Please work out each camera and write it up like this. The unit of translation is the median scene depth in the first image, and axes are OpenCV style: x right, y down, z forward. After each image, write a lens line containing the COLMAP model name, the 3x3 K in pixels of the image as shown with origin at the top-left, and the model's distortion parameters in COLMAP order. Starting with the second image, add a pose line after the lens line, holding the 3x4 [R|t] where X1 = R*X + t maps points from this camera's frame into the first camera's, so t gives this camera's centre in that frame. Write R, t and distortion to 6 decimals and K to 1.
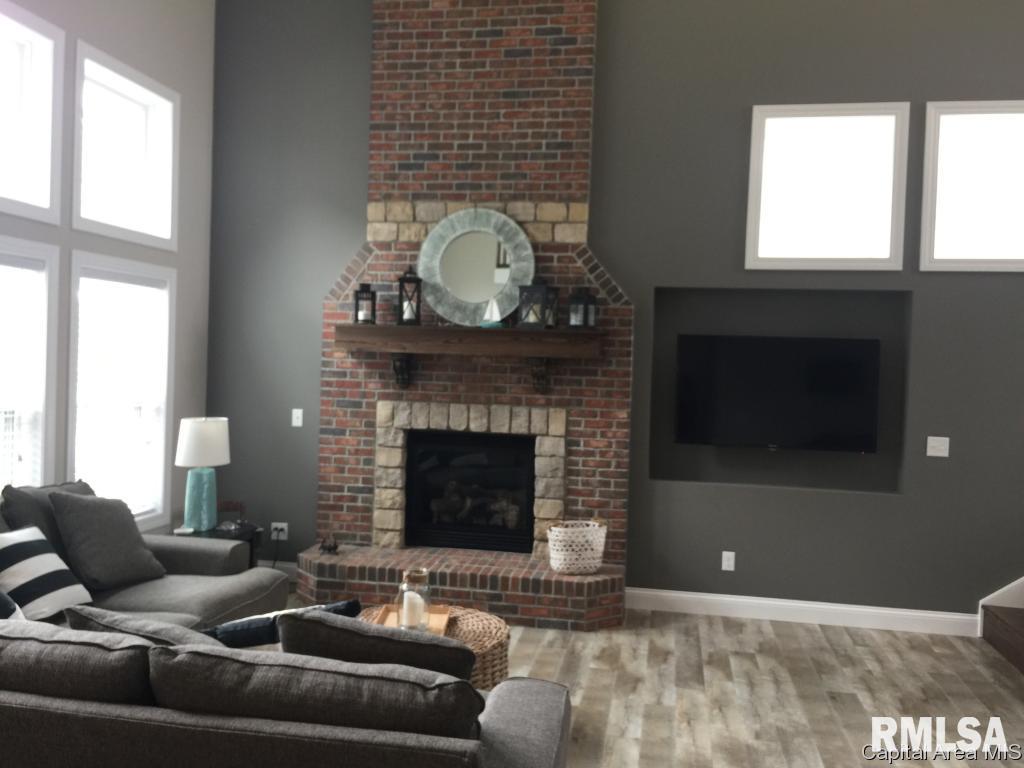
lens RADIAL K [[873.1, 0, 514.1], [0, 873.1, 378.3], [0, 0, 1]] dist [0.071839, -0.107540]
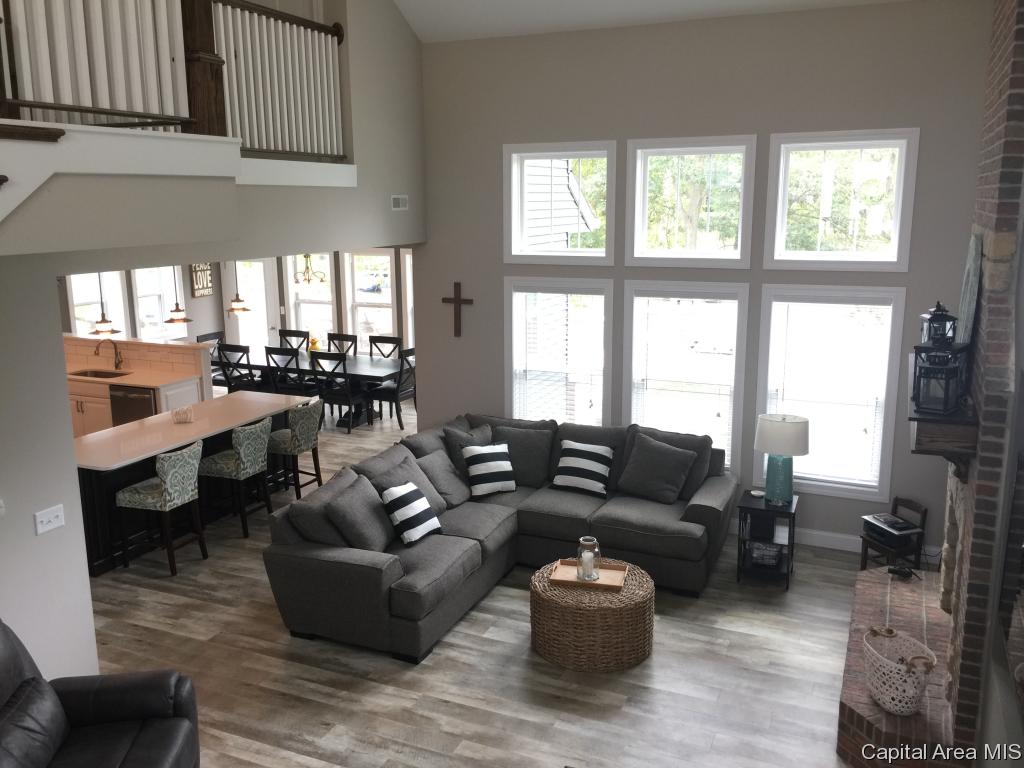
lens RADIAL K [[873.1, 0, 517.0], [0, 873.1, 369.6], [0, 0, 1]] dist [0.071839, -0.107540]
pose [[-0.229194, 0.156314, -0.960748, 0.867286], [-0.018279, 0.986156, 0.164808, -0.205505], [0.973209, 0.055335, -0.223164, 0.809372]]
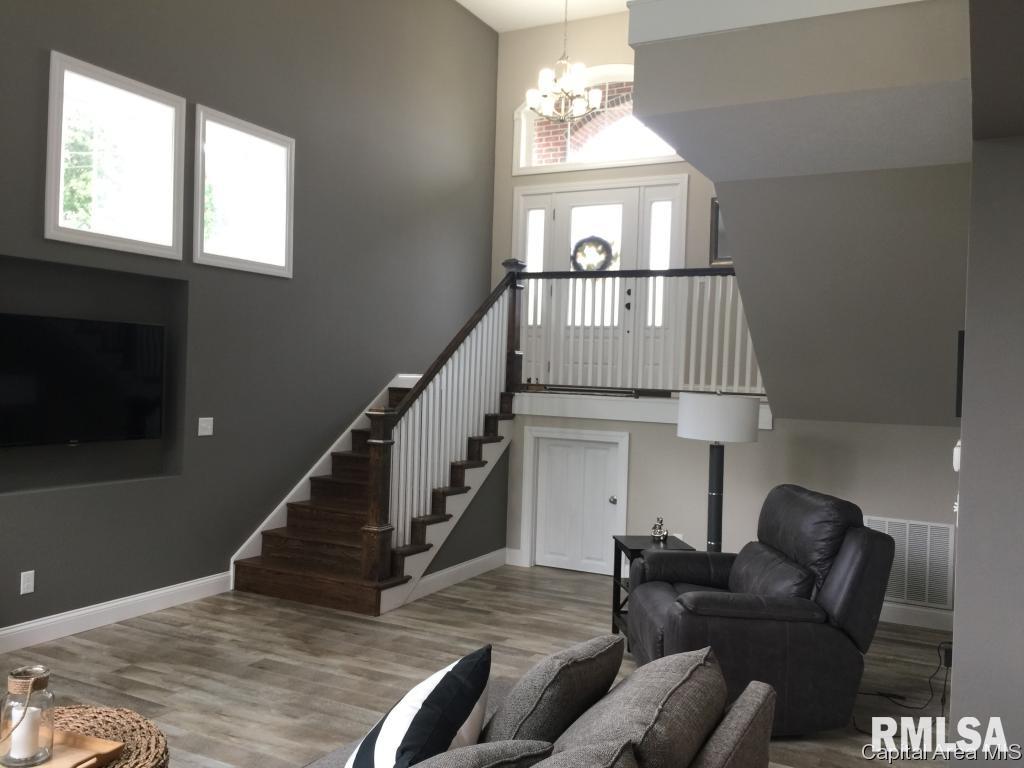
lens RADIAL K [[873.1, 0, 506.7], [0, 873.1, 380.7], [0, 0, 1]] dist [0.071839, -0.107540]
pose [[0.303702, -0.031085, 0.952260, -0.425330], [-0.005246, 0.999398, 0.034297, -0.017674], [-0.952753, -0.015412, 0.303356, 0.307849]]
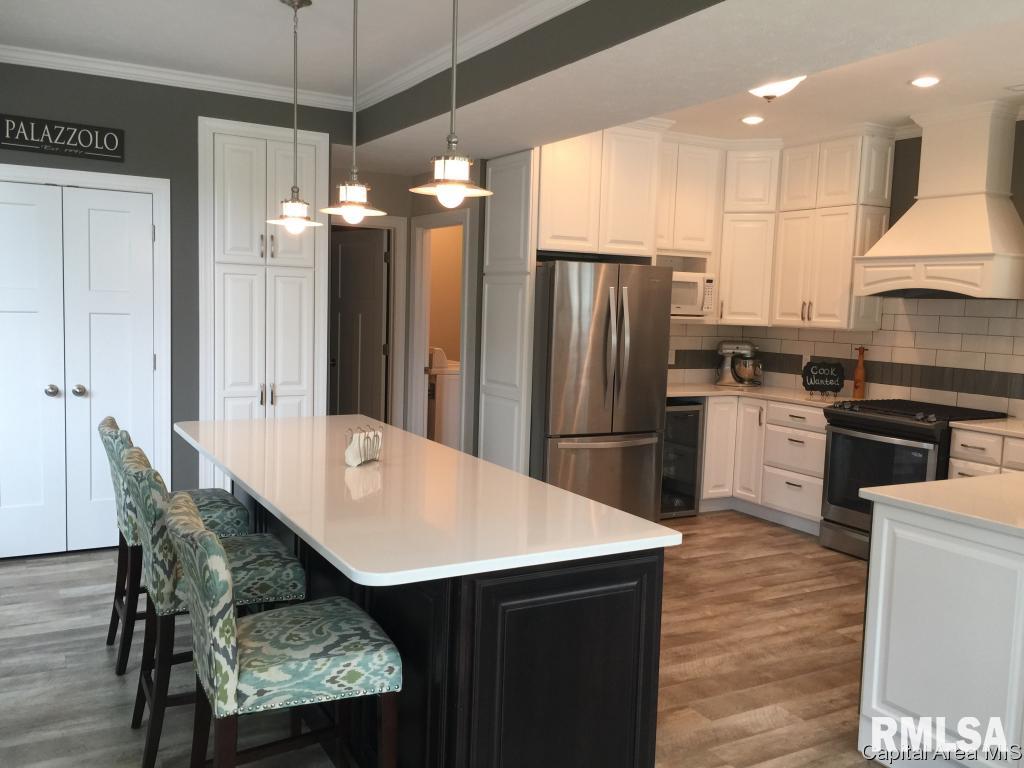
lens RADIAL K [[873.1, 0, 514.9], [0, 873.1, 384.9], [0, 0, 1]] dist [0.071839, -0.107540]
pose [[-0.644805, -0.127845, 0.753579, -0.807225], [-0.041182, 0.990291, 0.132766, -0.016368], [-0.763237, 0.054574, -0.643810, 0.286443]]
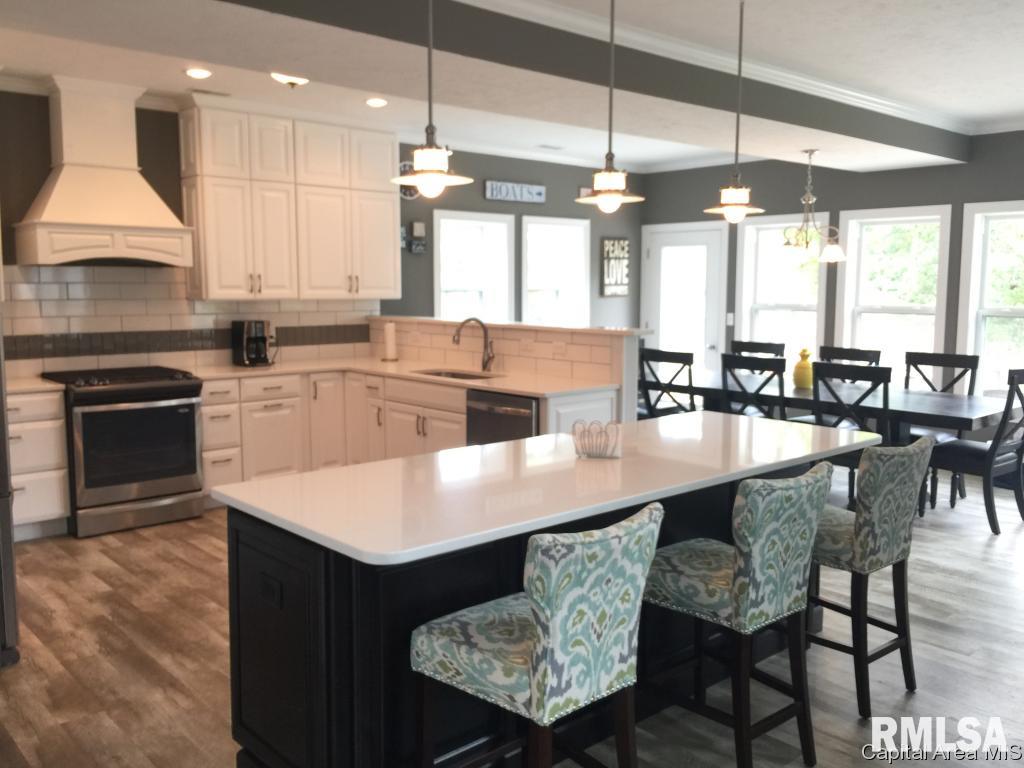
lens RADIAL K [[873.1, 0, 517.8], [0, 873.1, 384.4], [0, 0, 1]] dist [0.071839, -0.107540]
pose [[-0.608395, 0.056370, -0.791630, 0.146310], [-0.038394, 0.994216, 0.100303, 0.013492], [0.792705, 0.091418, -0.602712, 0.290423]]
